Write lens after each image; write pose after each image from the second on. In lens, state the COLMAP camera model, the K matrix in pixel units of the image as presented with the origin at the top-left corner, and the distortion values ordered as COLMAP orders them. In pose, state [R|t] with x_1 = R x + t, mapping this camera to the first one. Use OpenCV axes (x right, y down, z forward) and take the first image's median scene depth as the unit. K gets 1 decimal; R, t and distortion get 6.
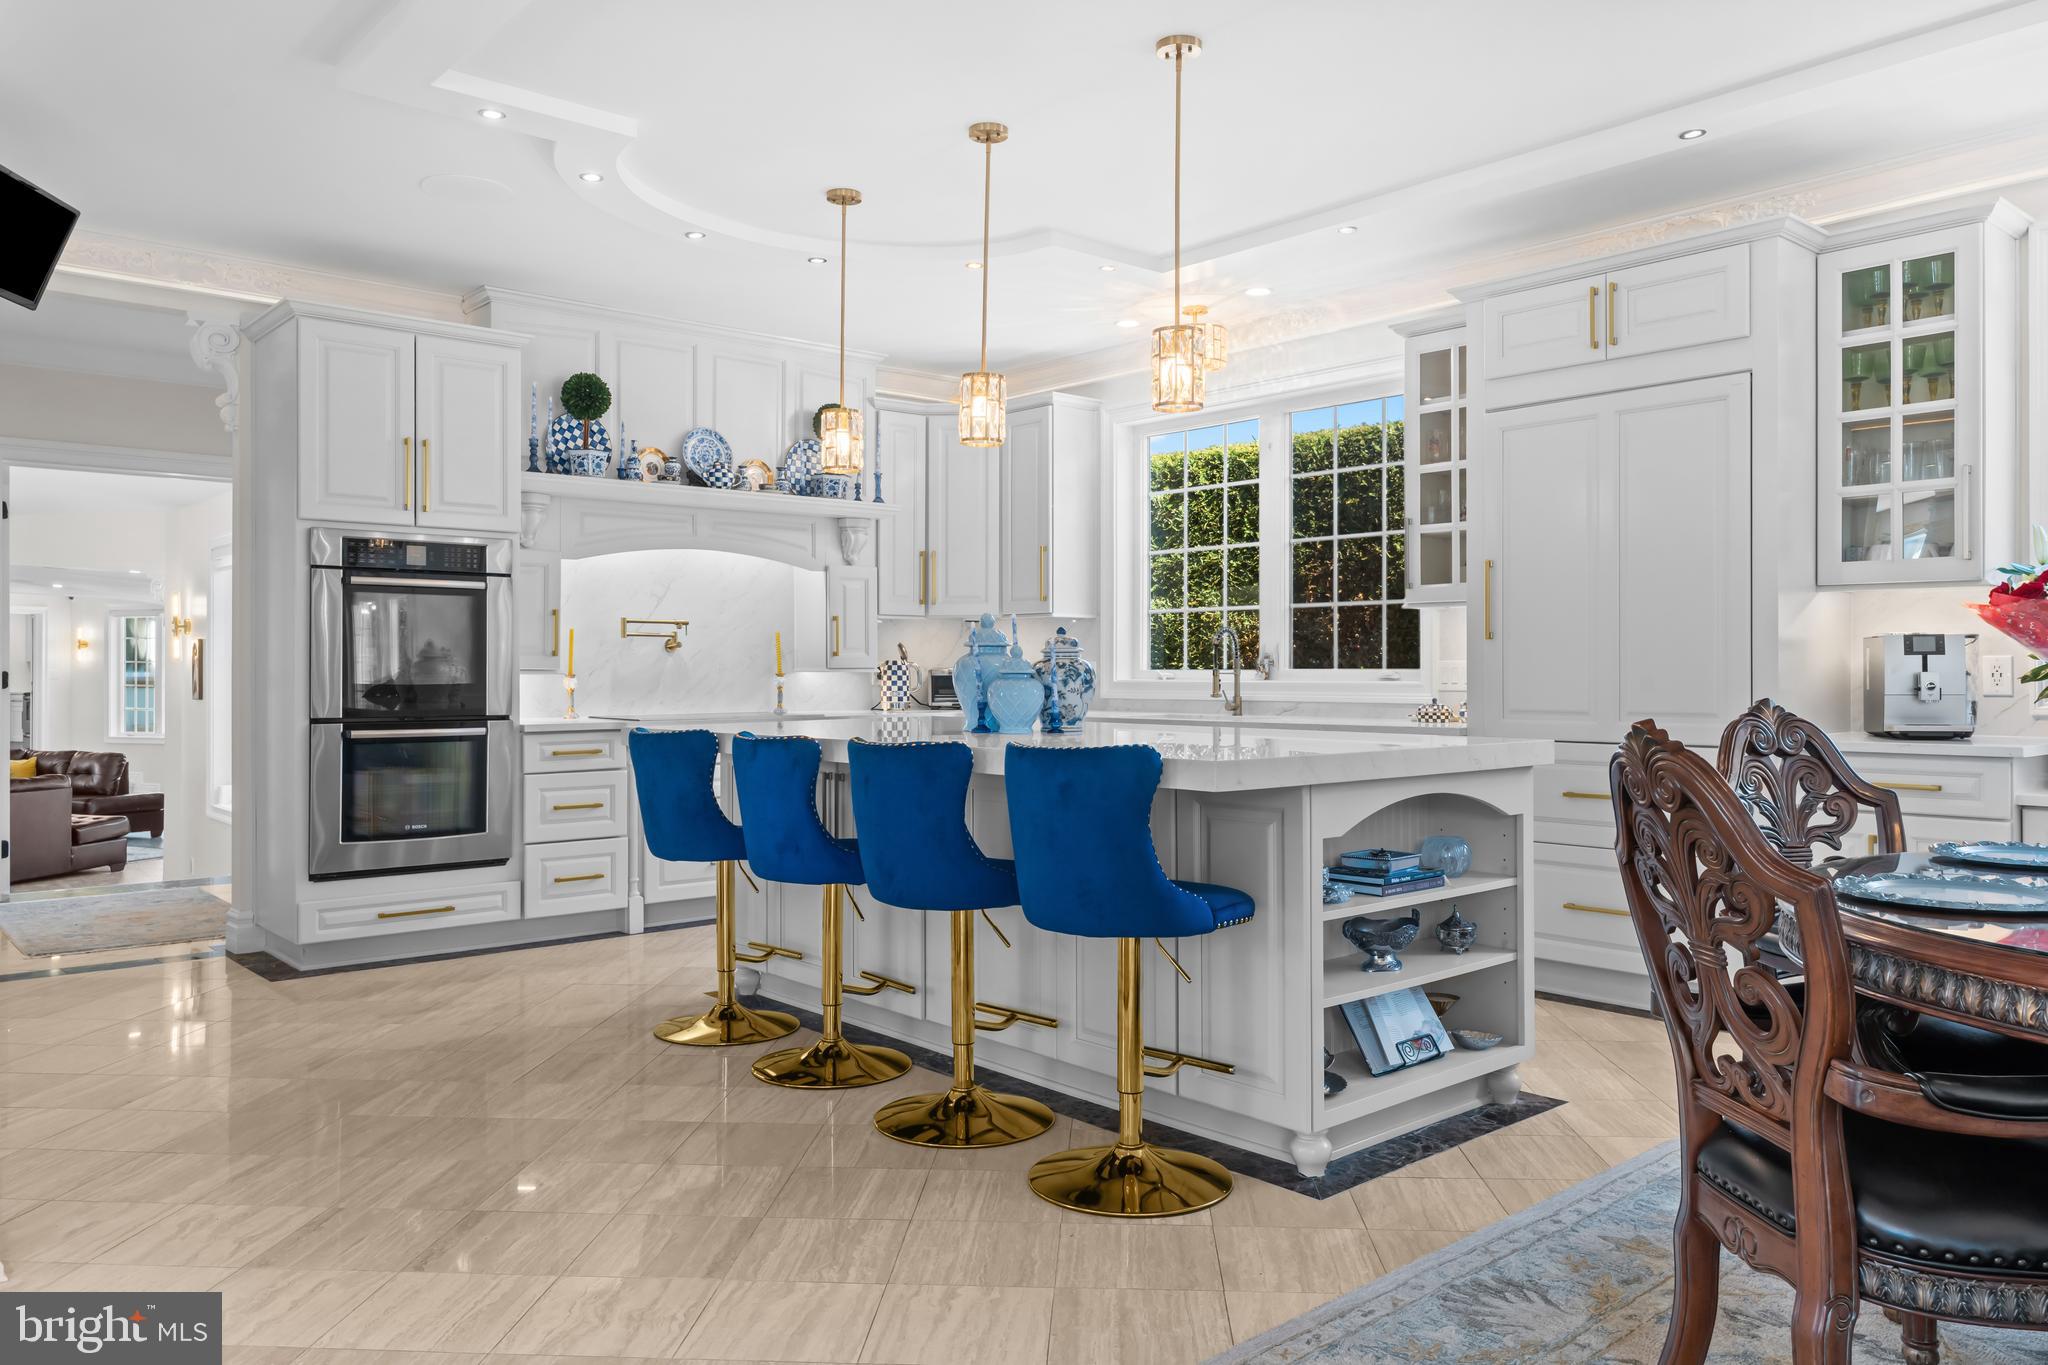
lens RADIAL K [[1443.5, 0, 1027.7], [0, 1443.5, 665.4], [0, 0, 1]] dist [0.003384, -0.004535]
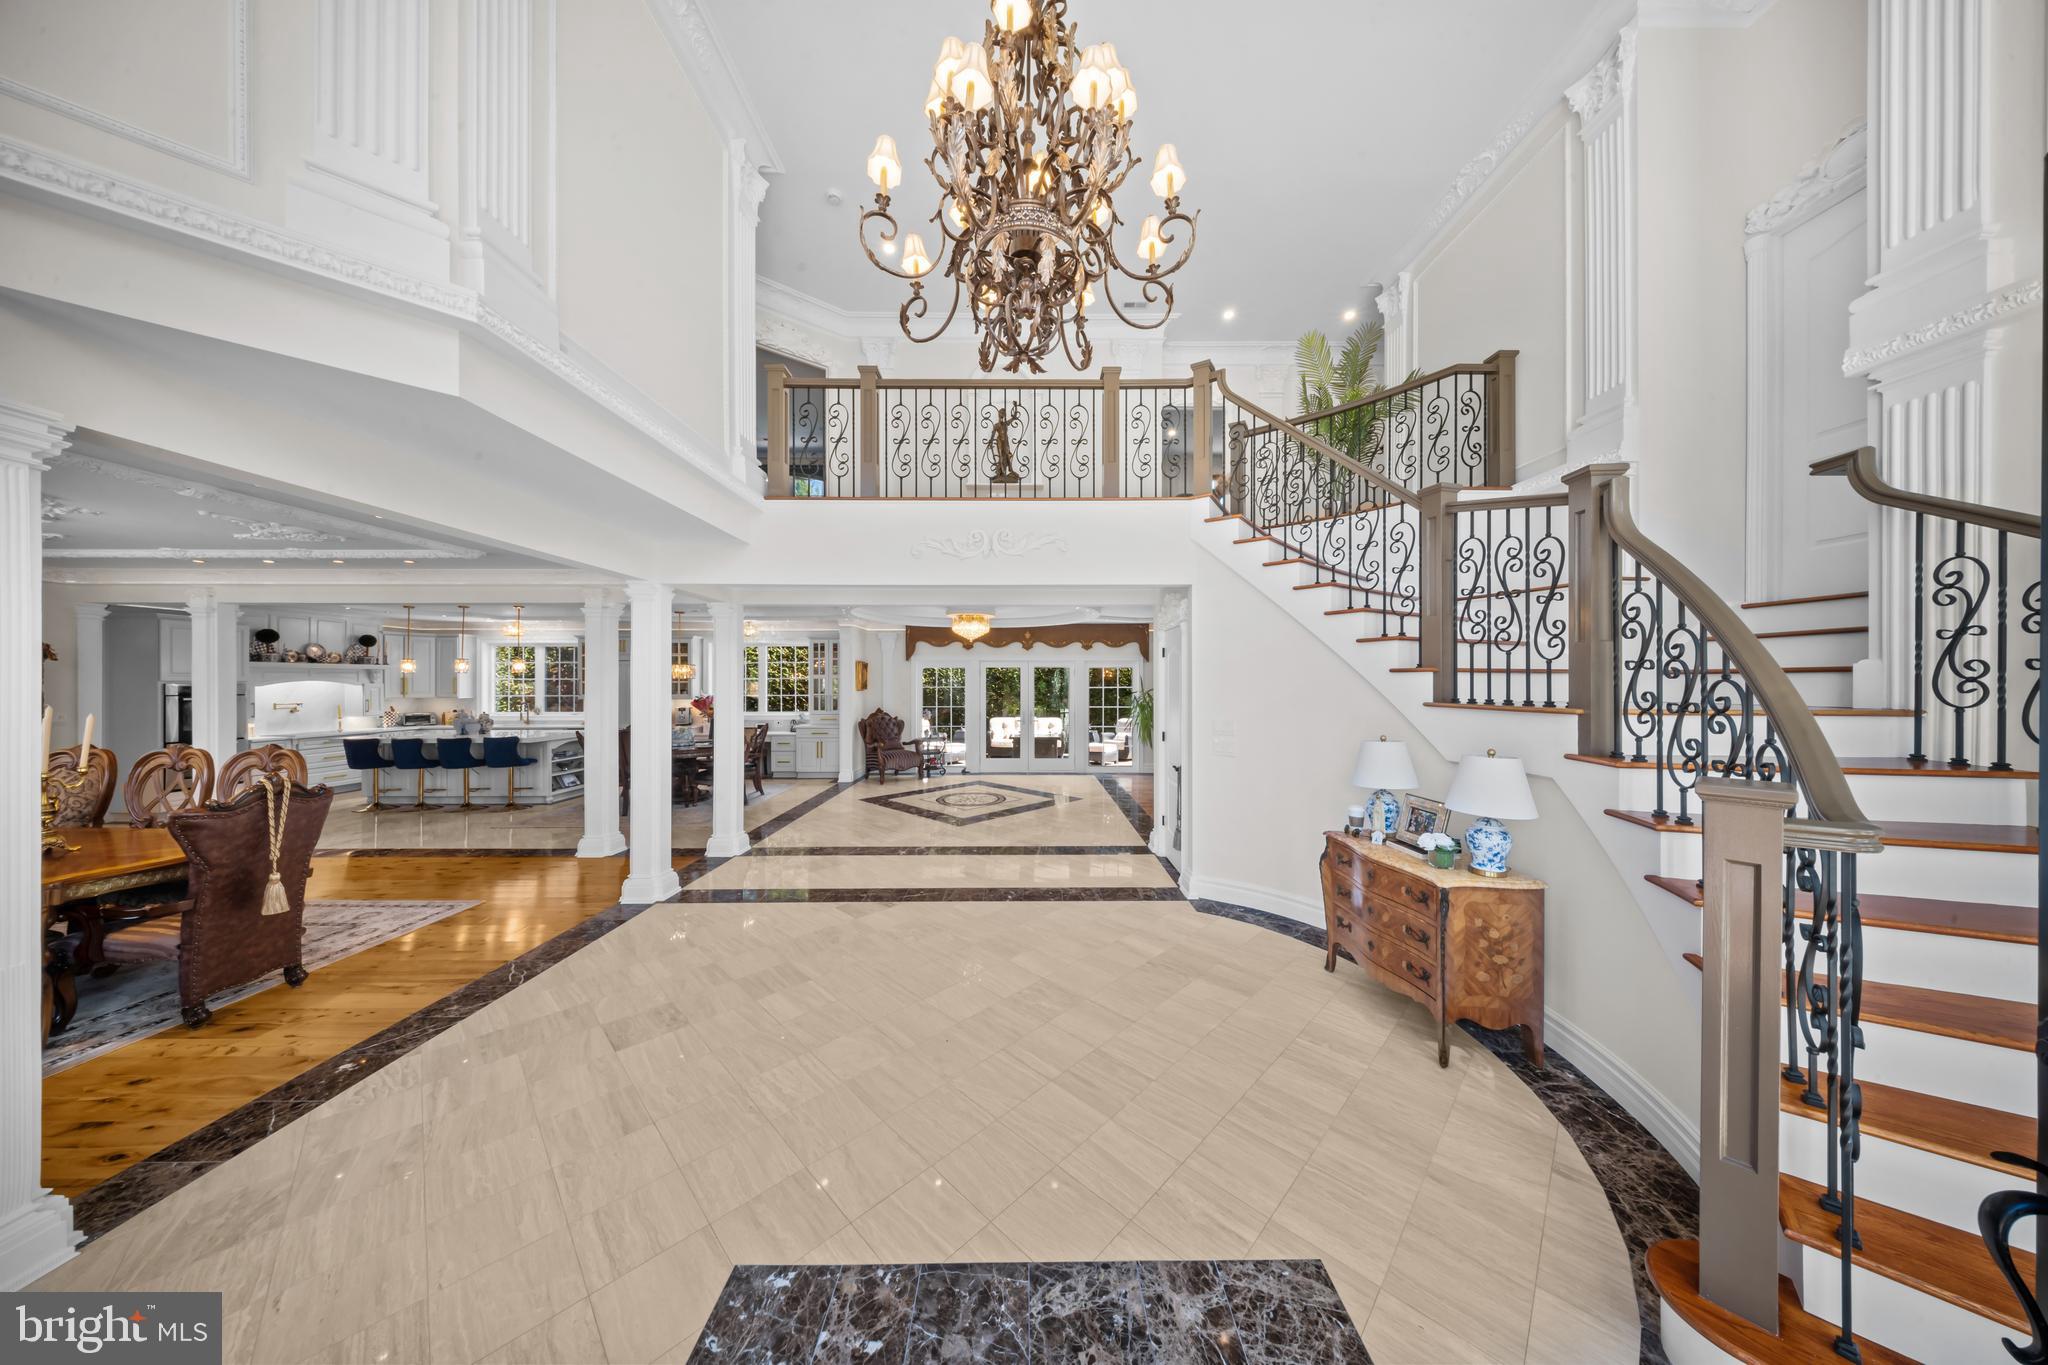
lens RADIAL K [[598.2, 0, 1036.8], [0, 598.2, 670.3], [0, 0, 1]] dist [-0.002550, -0.000232]
pose [[0.643373, 0.015468, 0.765396, -0.237441], [-0.003572, 0.999846, -0.017203, -0.101988], [-0.765544, 0.008334, 0.643329, -1.256967]]
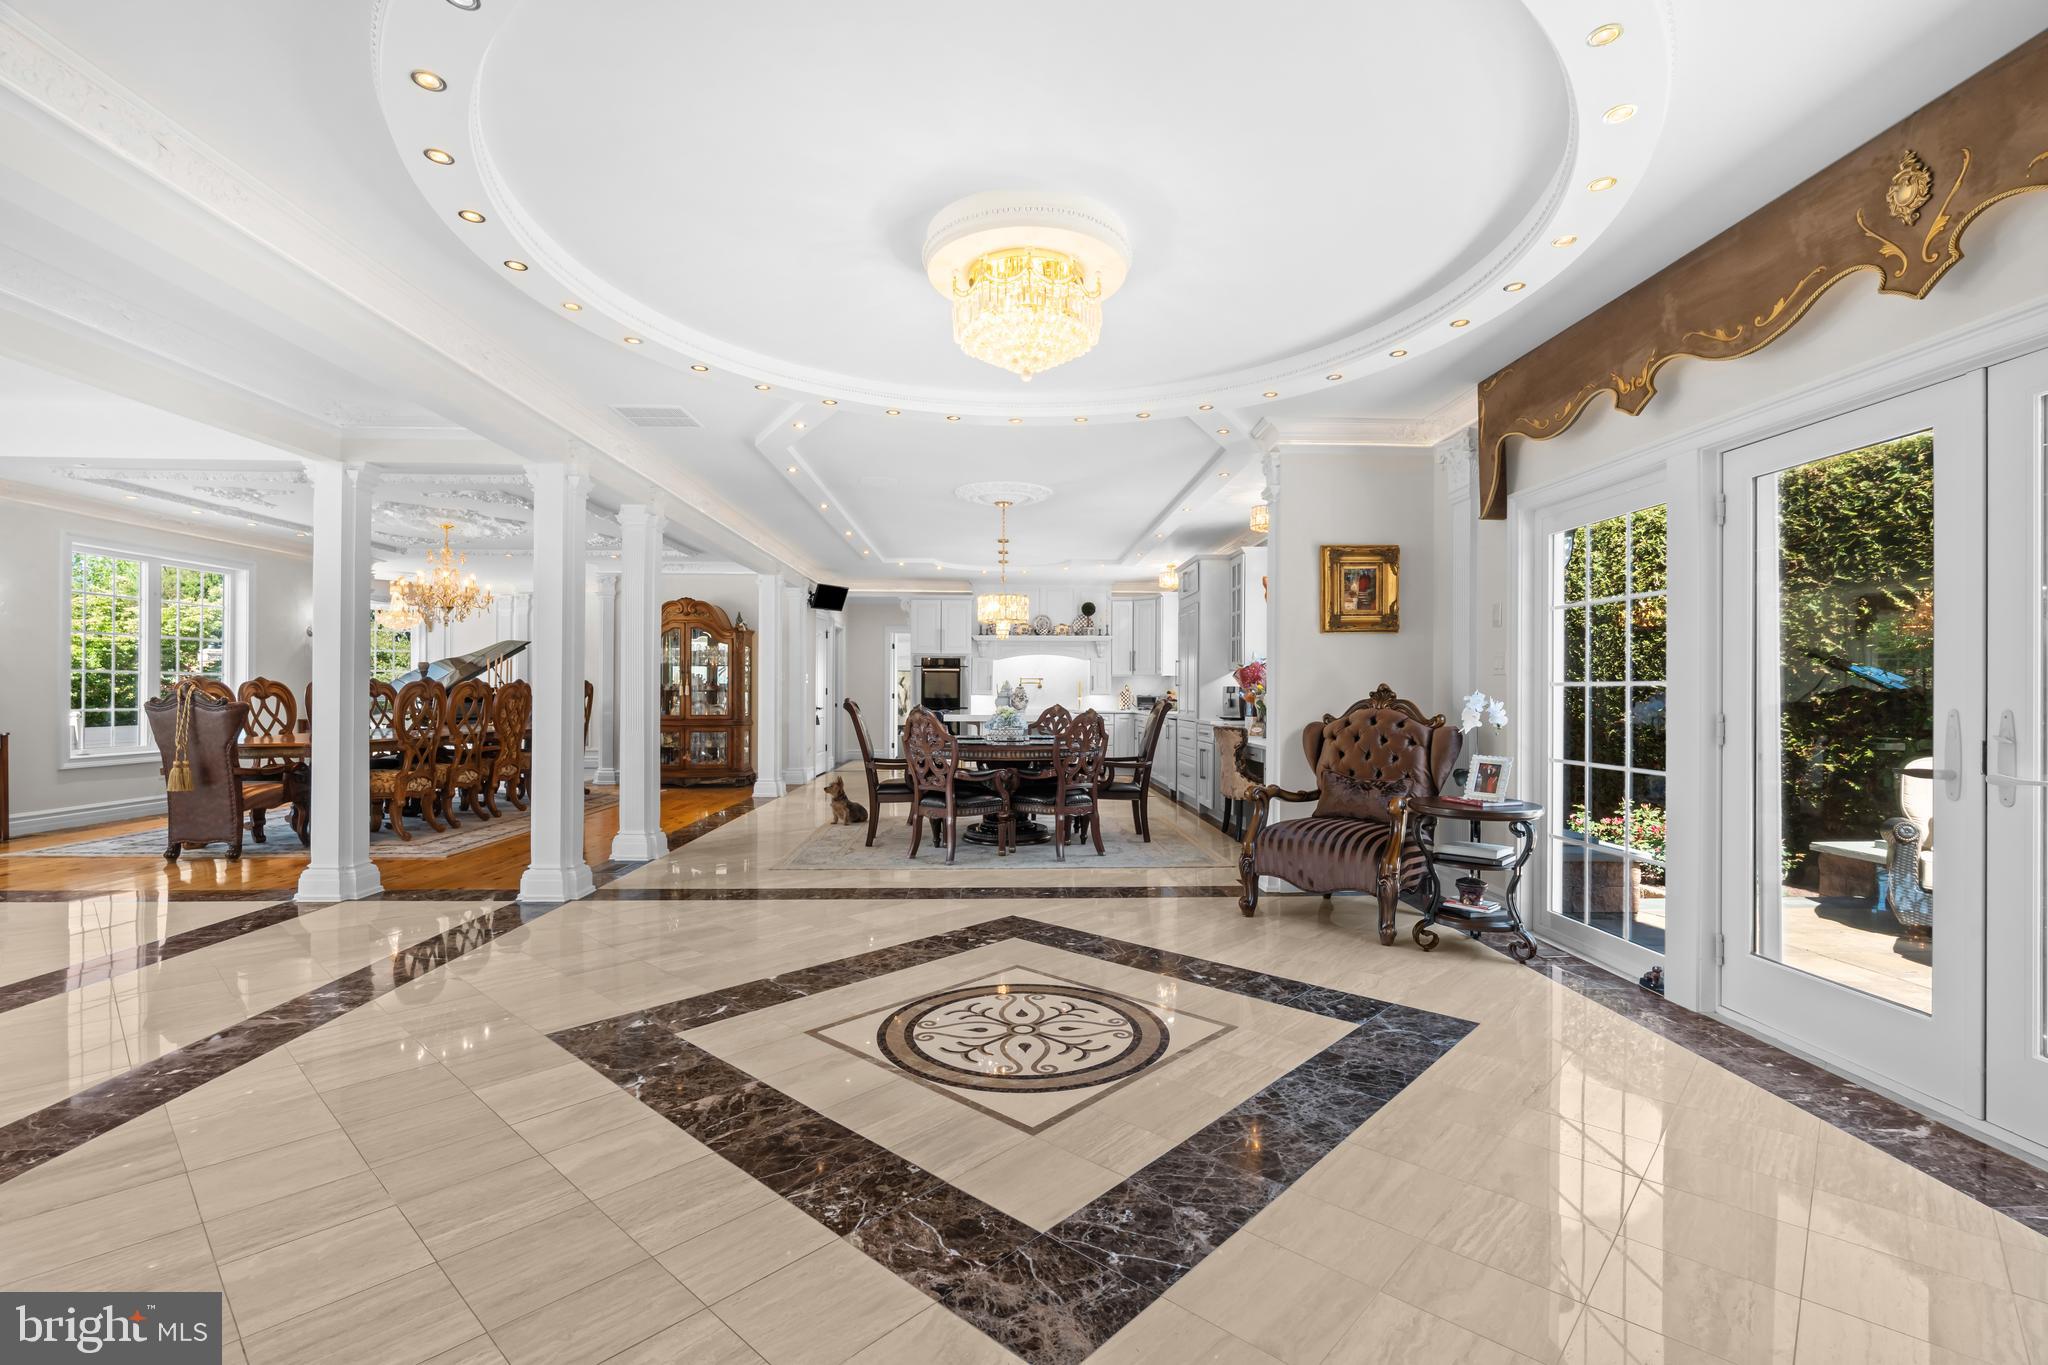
lens RADIAL K [[914.4, 0, 1032.0], [0, 914.4, 695.6], [0, 0, 1]] dist [-0.007216, 0.001755]
pose [[0.775273, 0.008834, -0.631565, 1.147970], [-0.004592, 0.999955, 0.008351, -0.011694], [0.631610, -0.003574, 0.775278, -0.601763]]
